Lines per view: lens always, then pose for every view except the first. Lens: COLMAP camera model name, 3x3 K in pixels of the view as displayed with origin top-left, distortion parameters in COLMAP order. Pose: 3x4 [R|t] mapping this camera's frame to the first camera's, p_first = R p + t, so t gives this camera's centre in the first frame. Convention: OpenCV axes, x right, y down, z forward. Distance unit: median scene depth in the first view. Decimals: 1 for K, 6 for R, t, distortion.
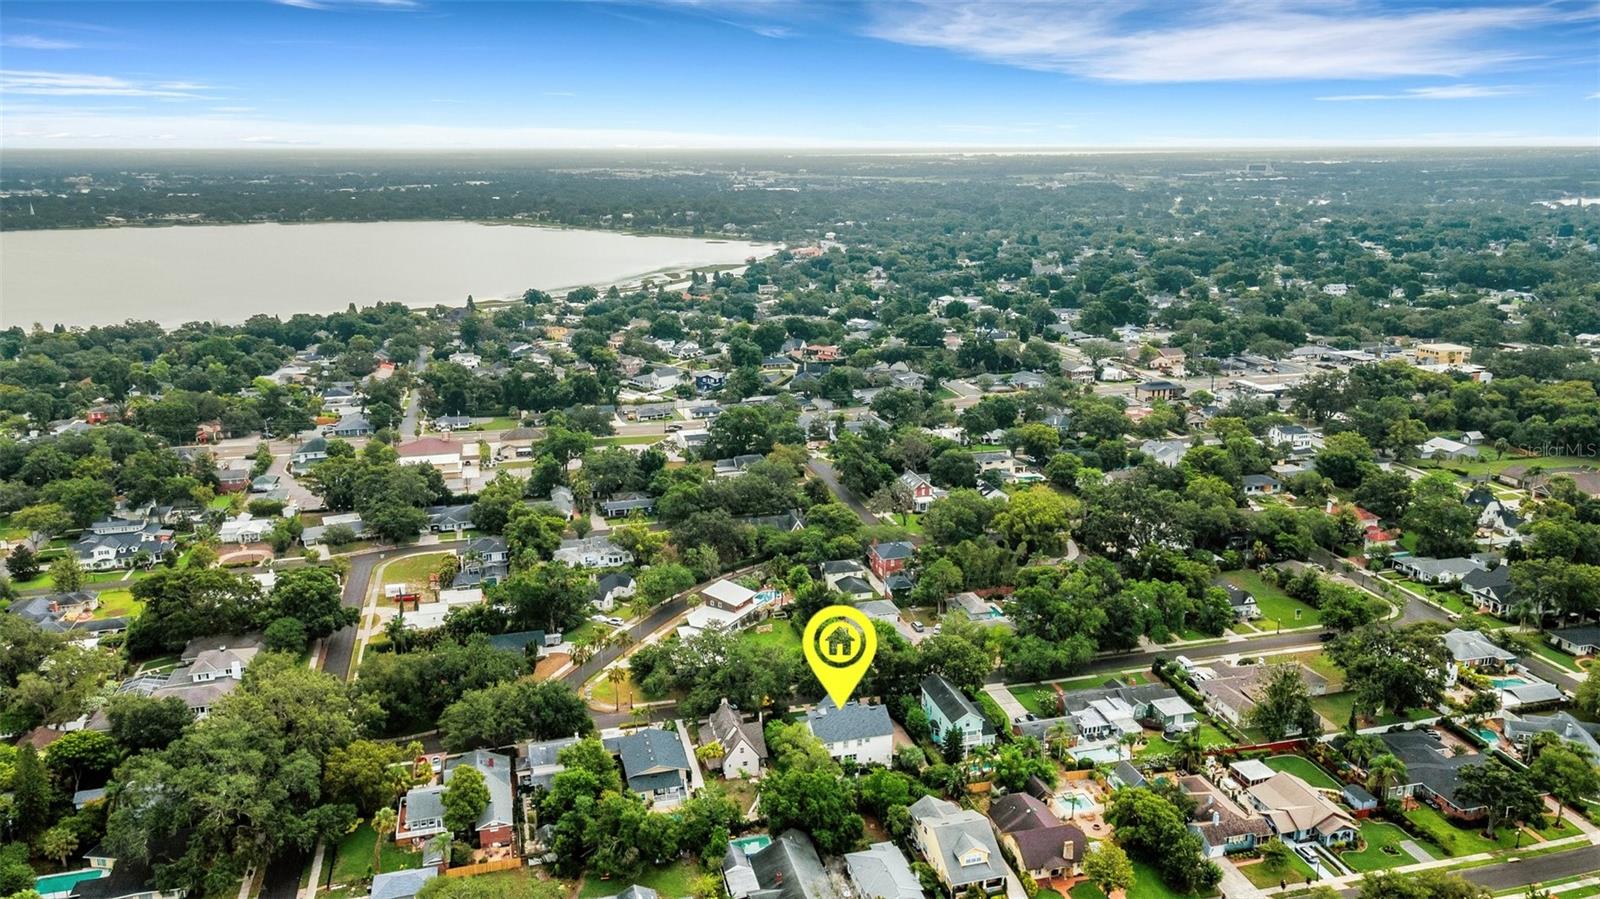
lens RADIAL K [[1174.4, 0, 800.0], [0, 1174.4, 449.5], [0, 0, 1]] dist [0.041628, 0.000956]
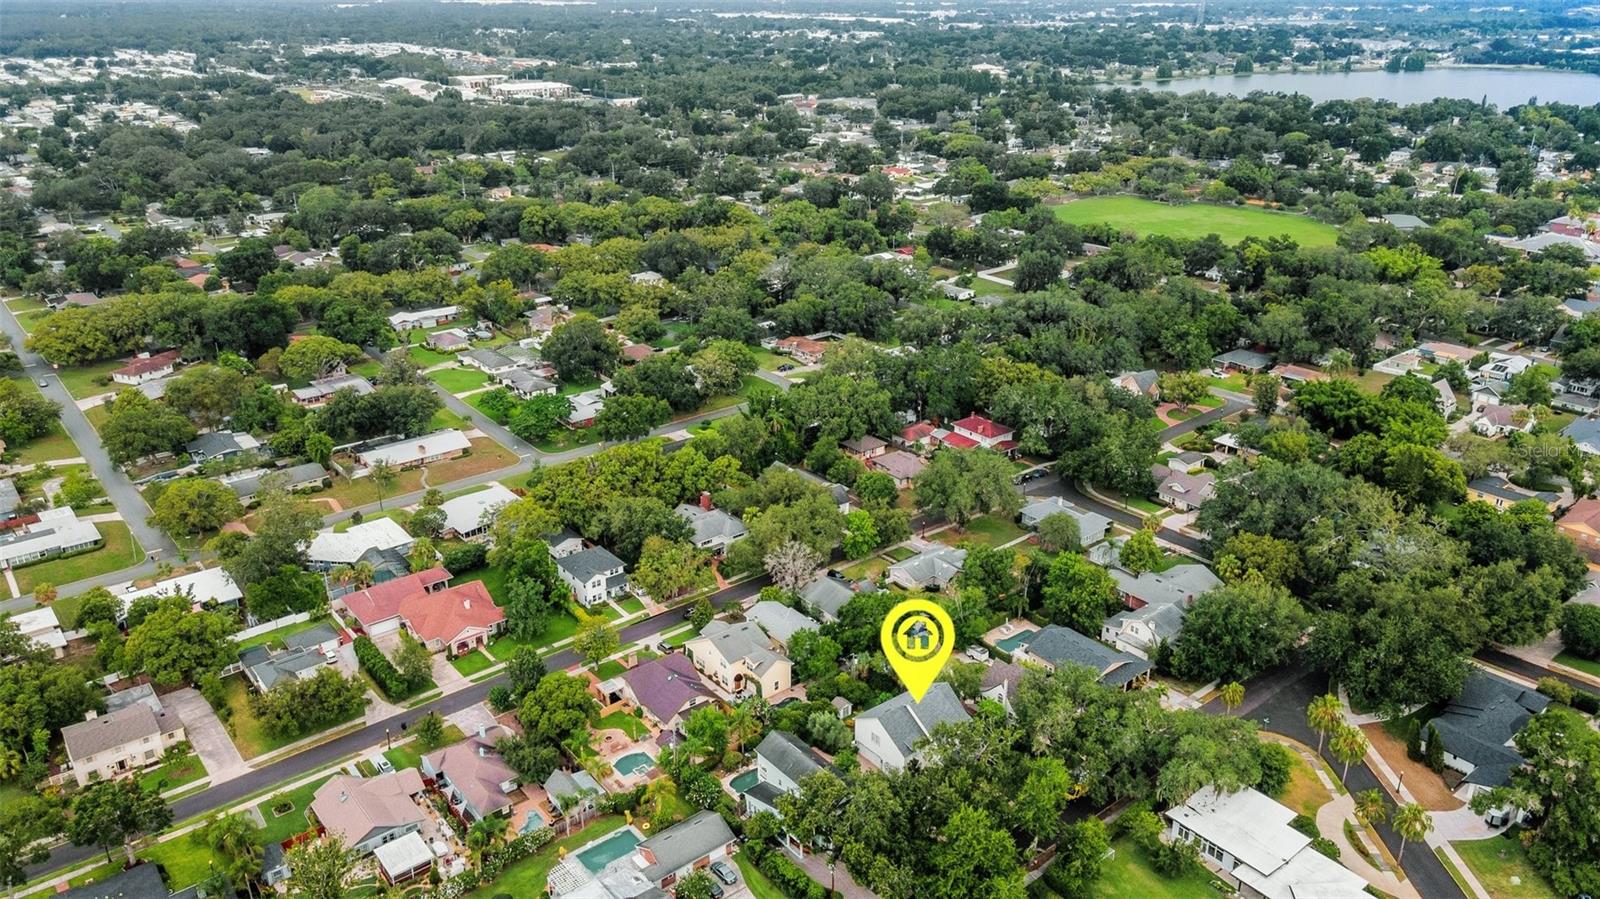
lens RADIAL K [[1174.4, 0, 800.0], [0, 1174.4, 449.5], [0, 0, 1]] dist [0.041628, 0.000956]
pose [[-0.921729, 0.158840, -0.353817, 0.248287], [-0.088047, 0.802765, 0.589760, -0.252928], [0.377709, 0.574751, -0.725946, 0.966176]]
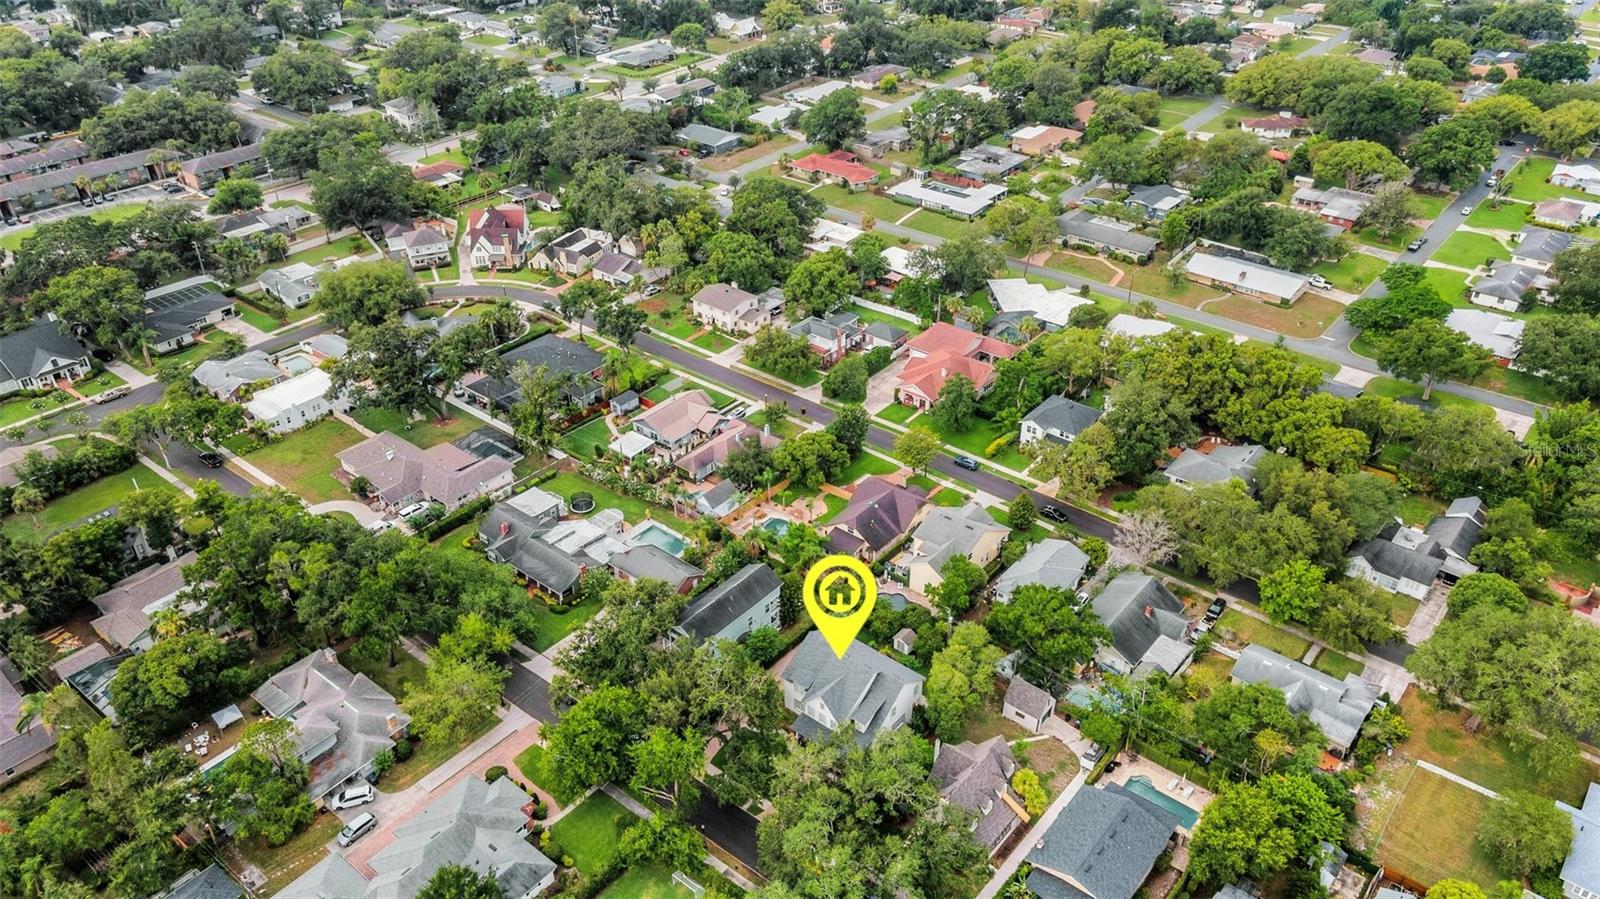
lens RADIAL K [[1174.4, 0, 800.0], [0, 1174.4, 449.5], [0, 0, 1]] dist [0.041628, 0.000956]
pose [[-0.580894, -0.432013, 0.689875, -0.241181], [0.216007, 0.735331, 0.642362, -0.208169], [-0.784795, 0.522162, -0.333832, 0.790641]]
